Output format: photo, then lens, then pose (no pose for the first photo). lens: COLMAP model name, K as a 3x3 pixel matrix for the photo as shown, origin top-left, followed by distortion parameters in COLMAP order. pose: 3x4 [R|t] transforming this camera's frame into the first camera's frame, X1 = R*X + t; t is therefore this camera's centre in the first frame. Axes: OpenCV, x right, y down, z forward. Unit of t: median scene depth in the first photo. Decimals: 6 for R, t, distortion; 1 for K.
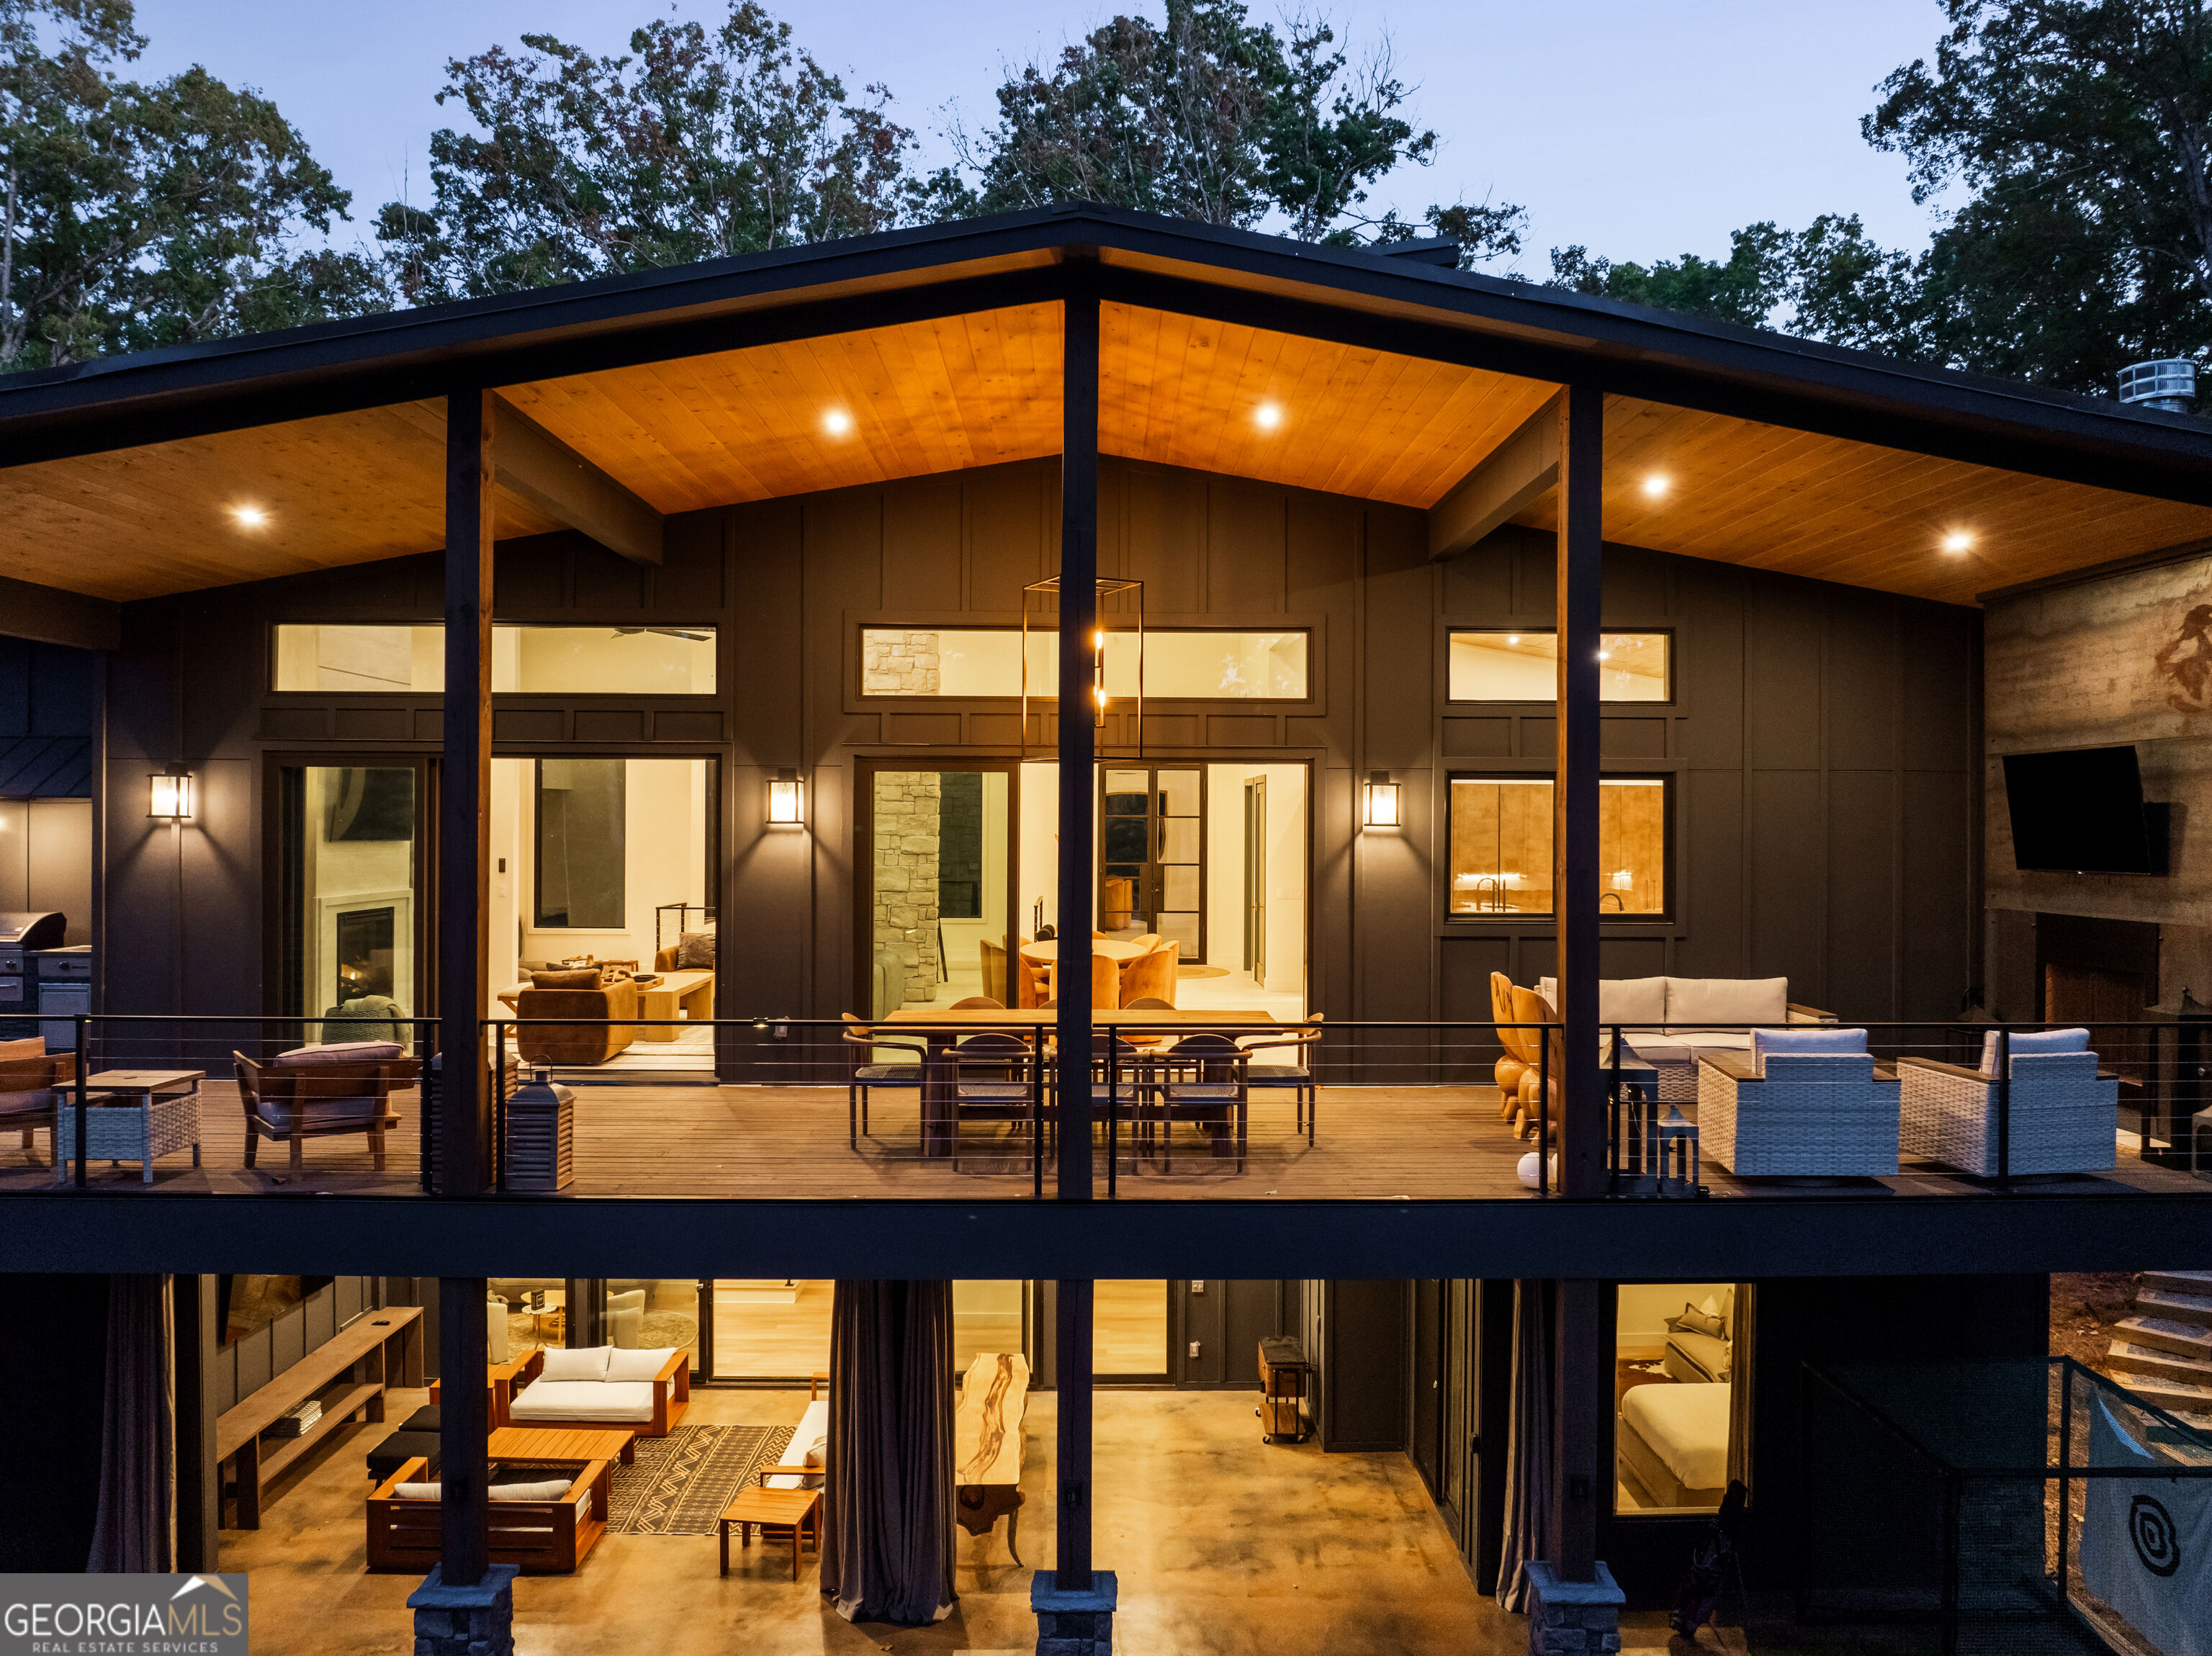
lens RADIAL K [[1571.5, 0, 1099.5], [0, 1571.5, 824.8], [0, 0, 1]] dist [-0.053028, 0.014749]
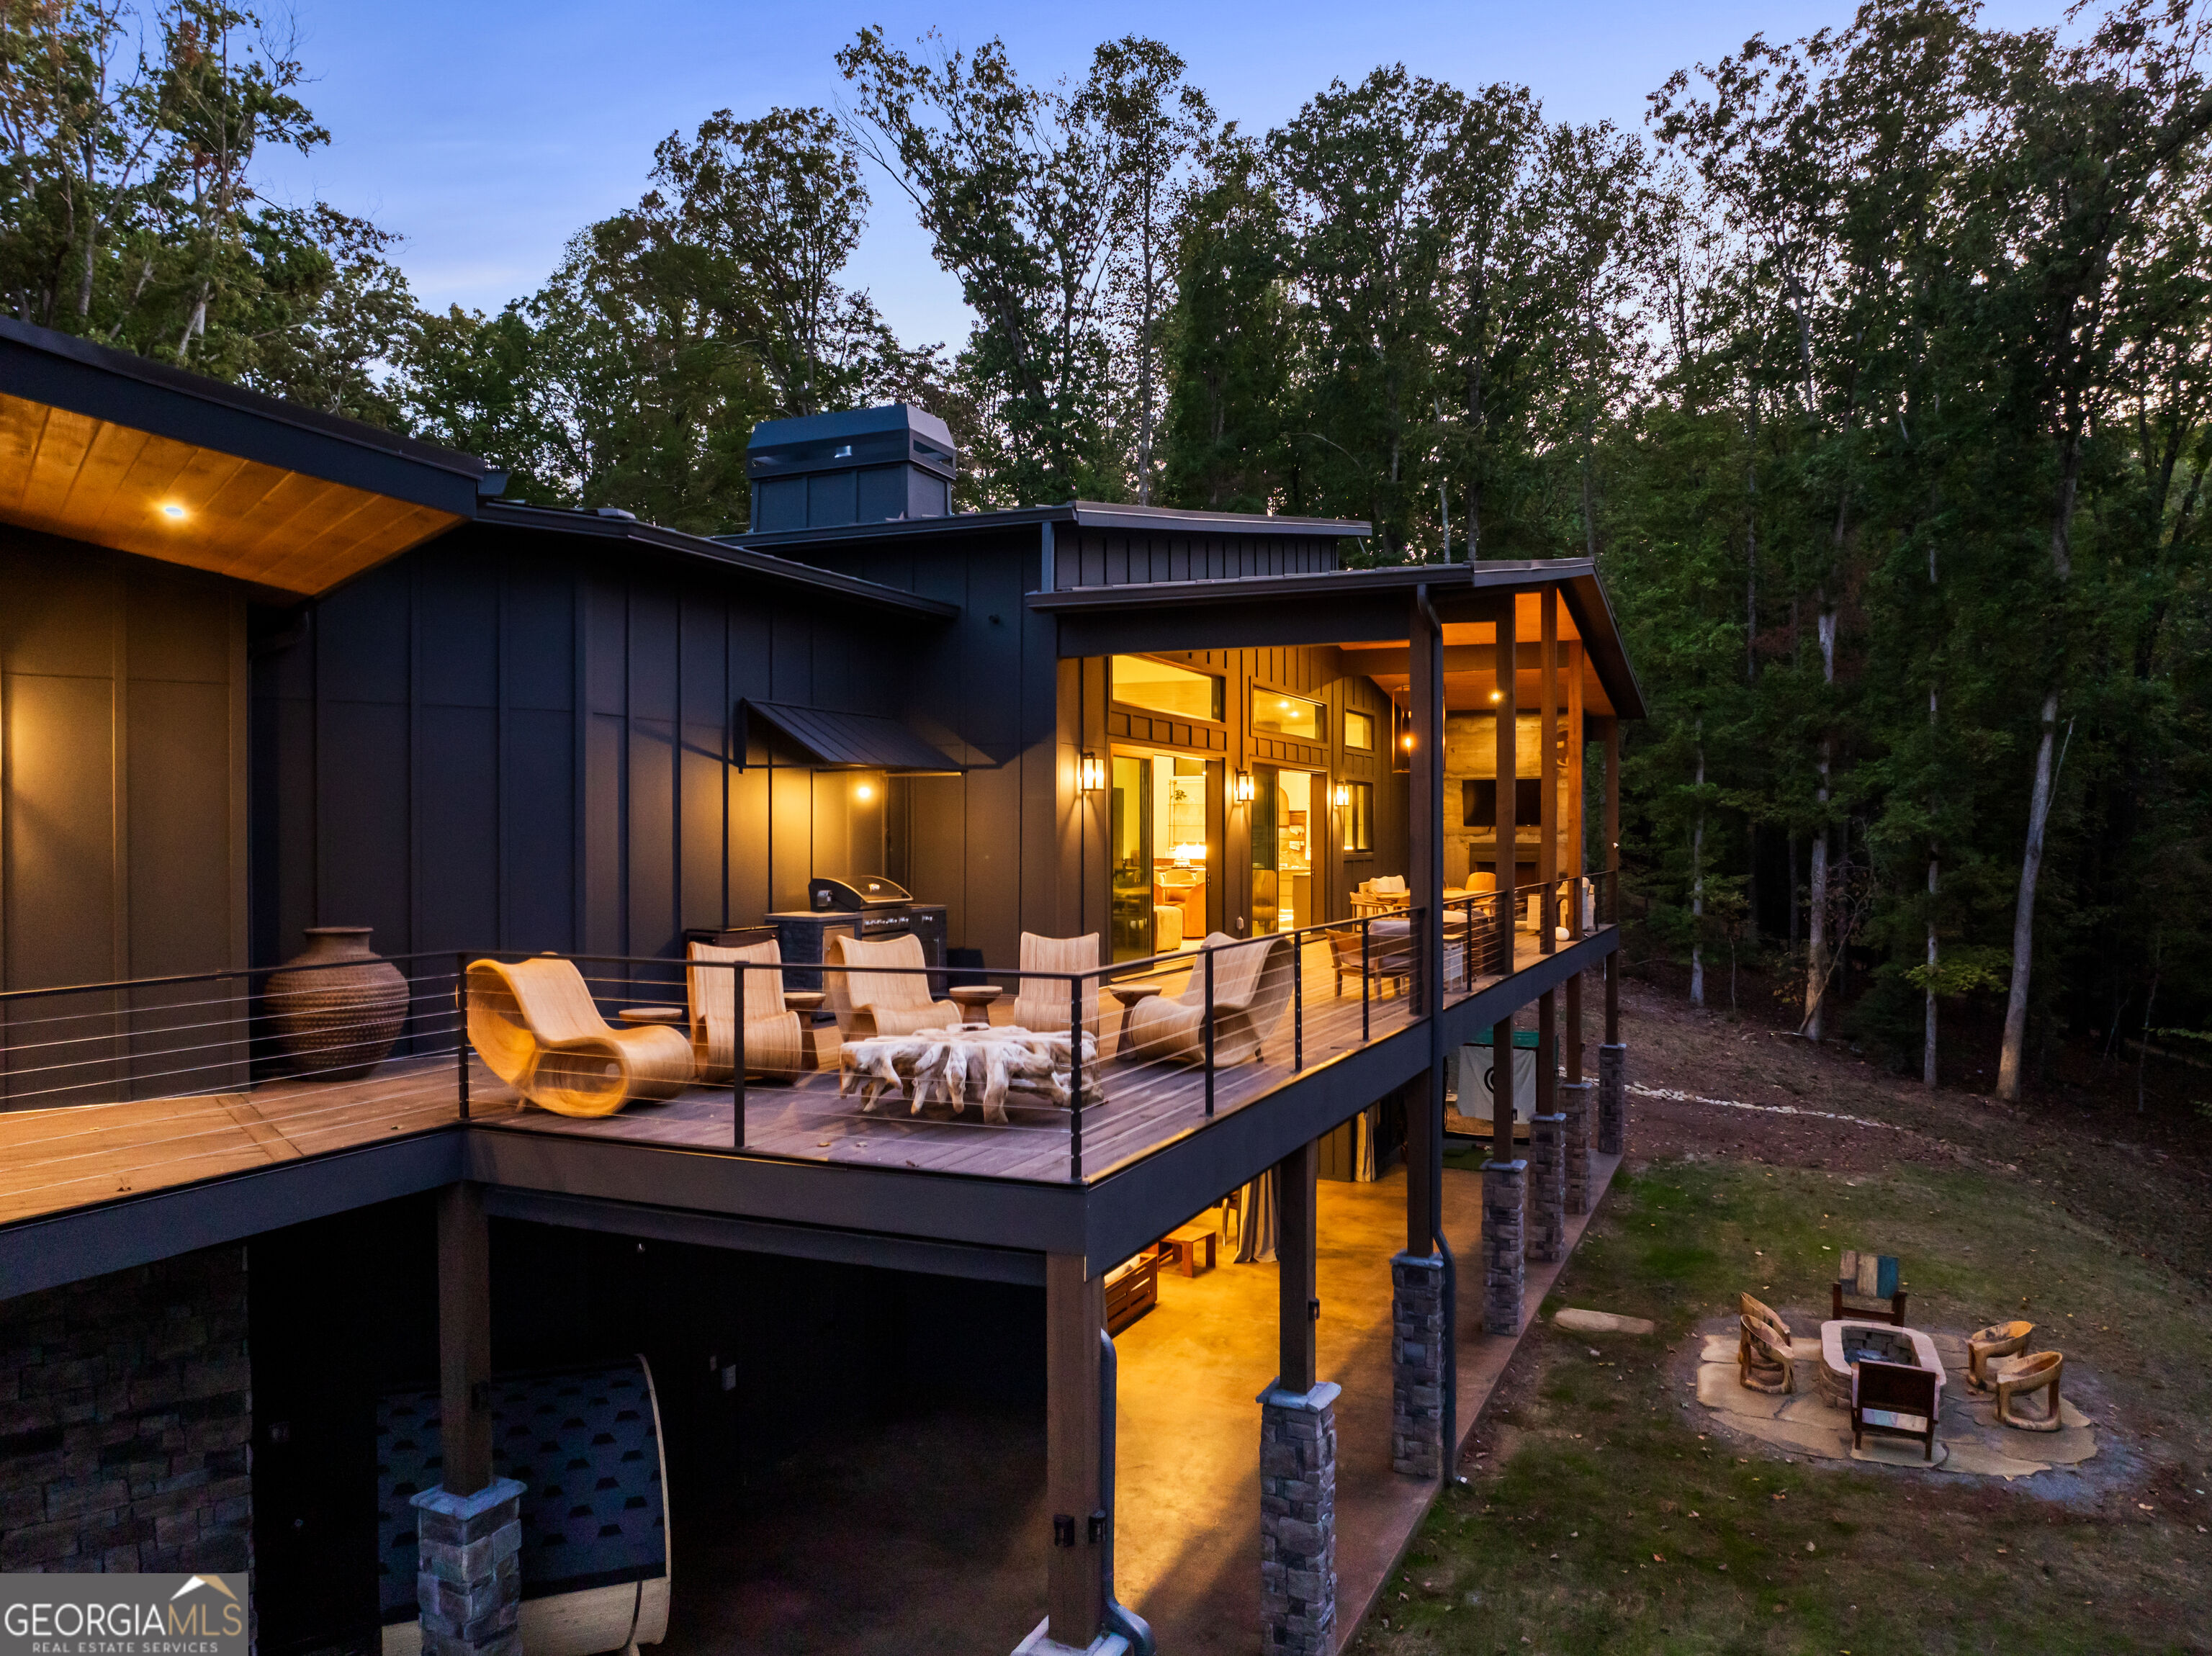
lens RADIAL K [[1571.5, 0, 1101.3], [0, 1571.5, 860.8], [0, 0, 1]] dist [-0.053028, 0.014749]
pose [[0.410689, -0.020782, 0.911539, -0.846376], [-0.000758, 0.999732, 0.023135, 0.013254], [-0.911775, -0.010192, 0.410563, 0.205803]]
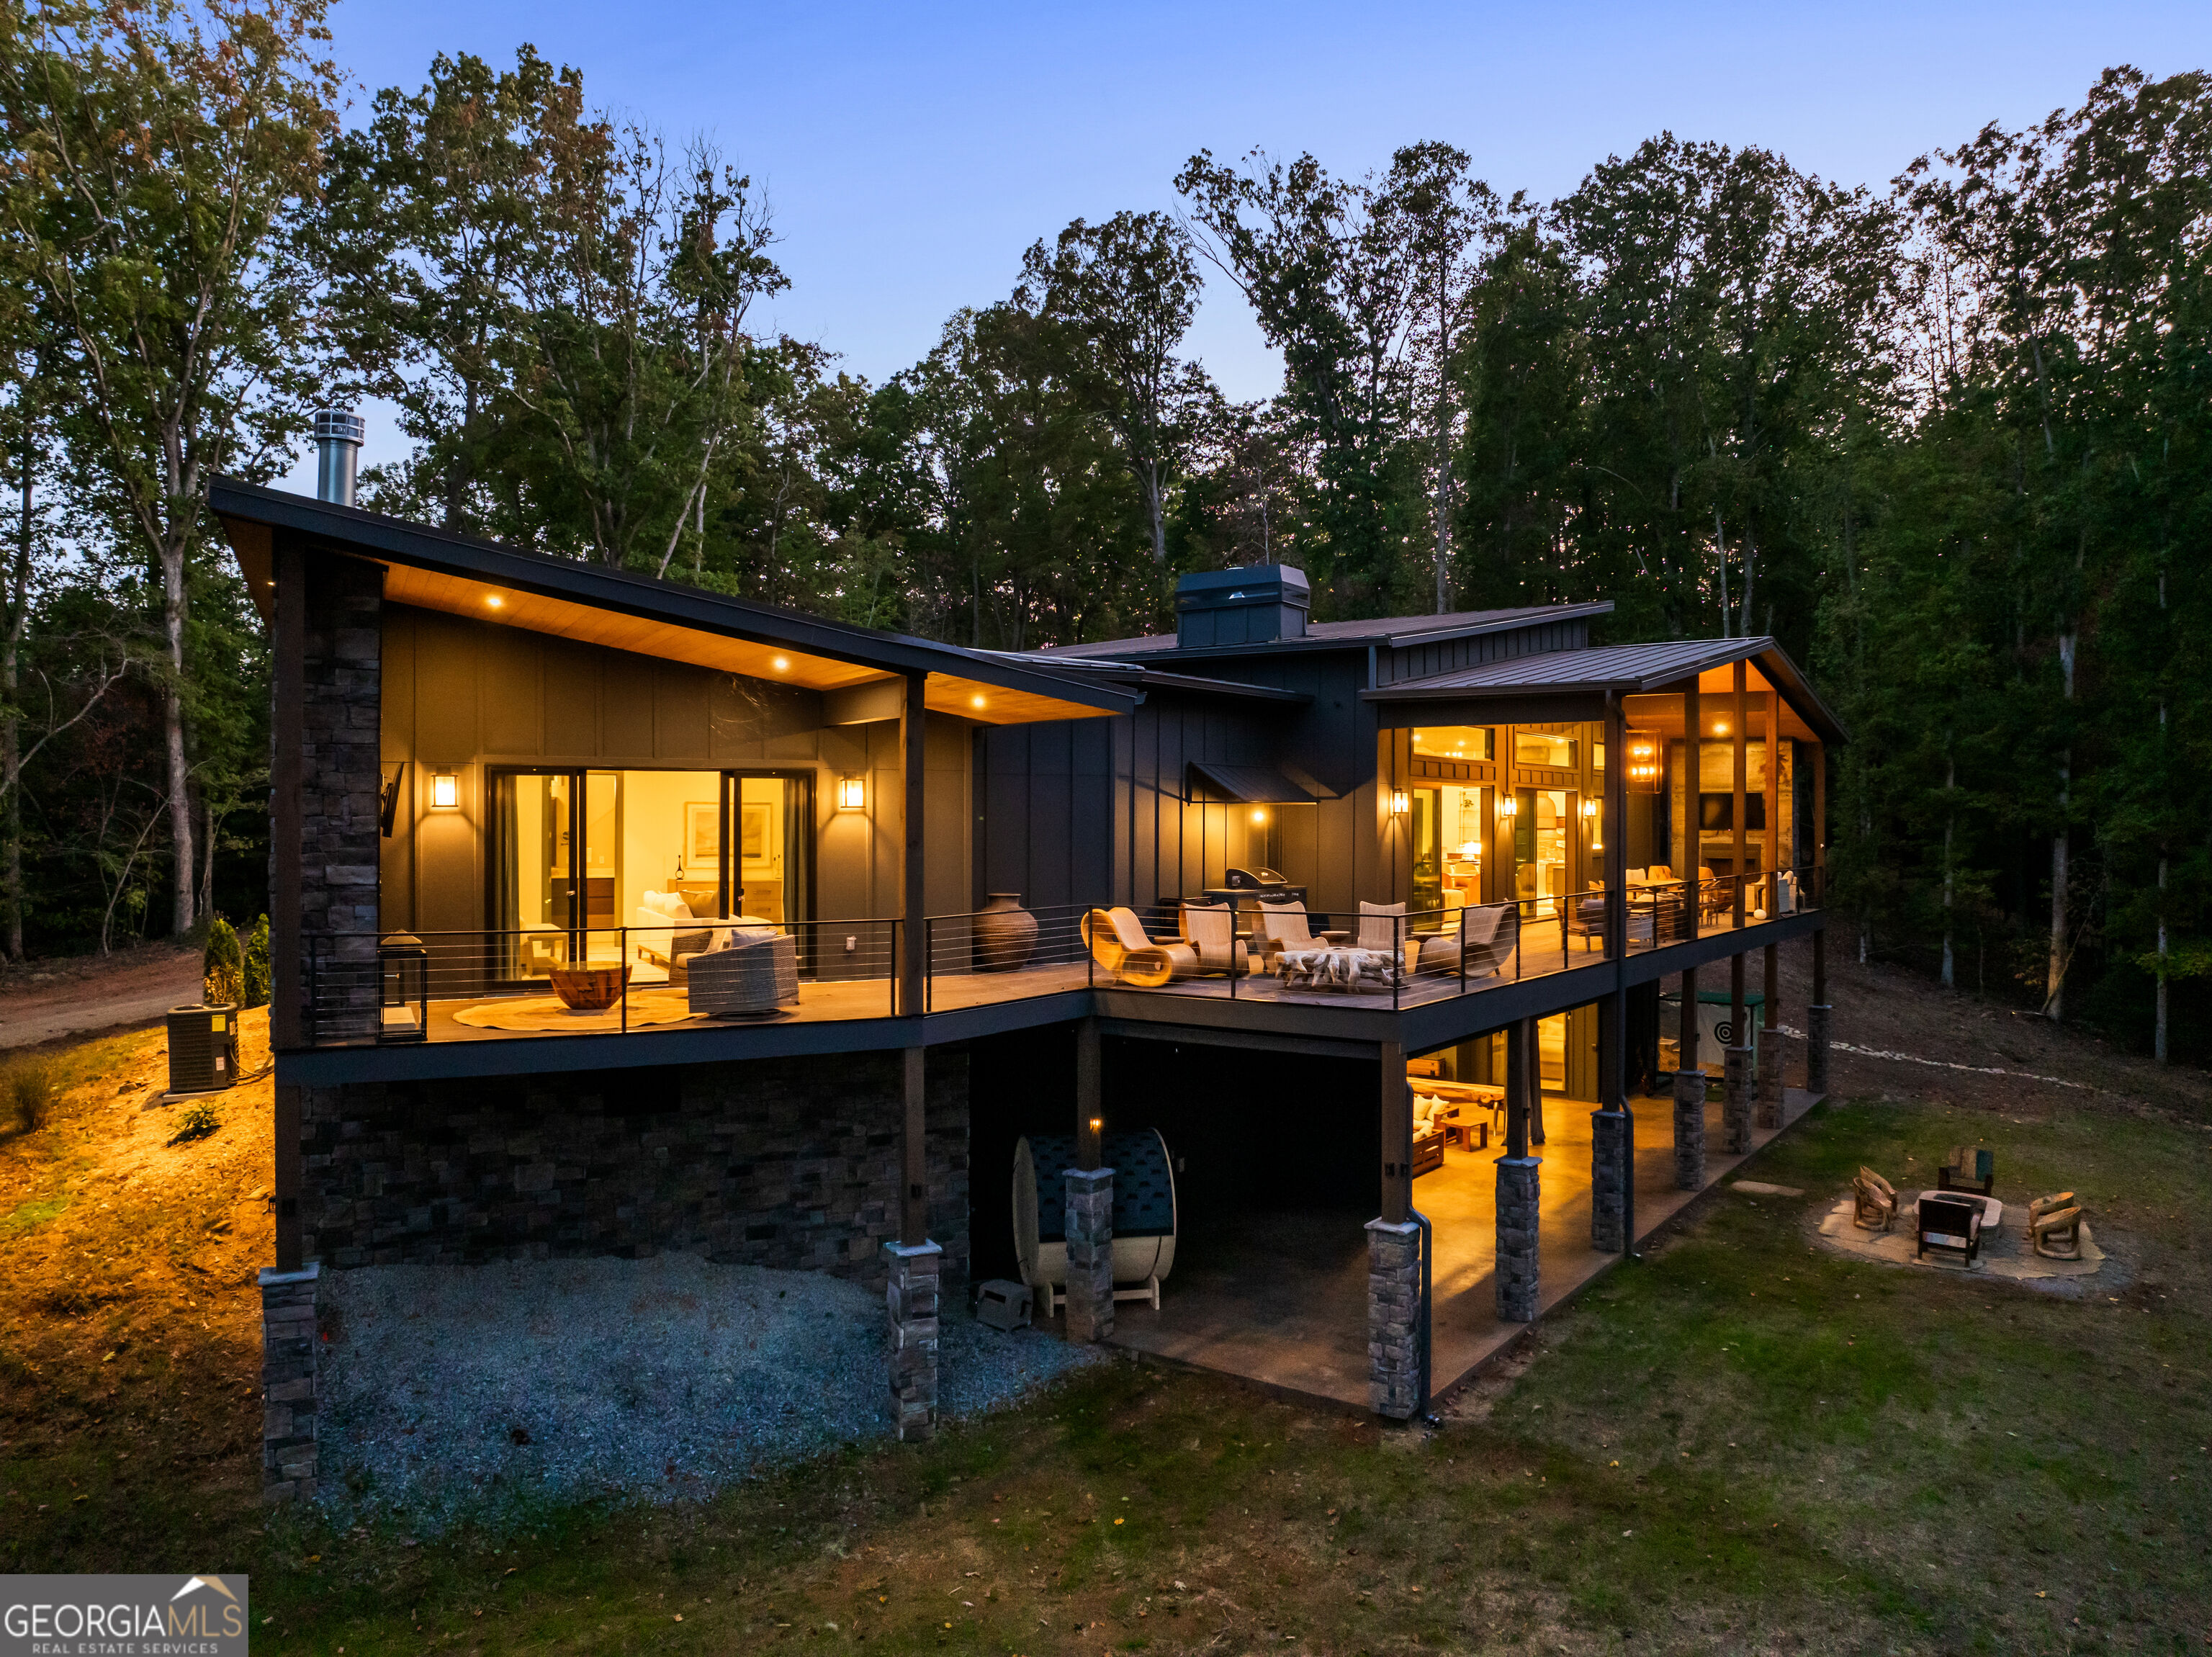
lens RADIAL K [[1571.6, 0, 1120.0], [0, 1571.6, 807.7], [0, 0, 1]] dist [-0.053028, 0.014749]
pose [[0.566377, 0.003718, 0.824138, -1.177818], [-0.002820, 0.999993, -0.002573, -0.001035], [-0.824142, -0.000867, 0.566383, 0.058140]]
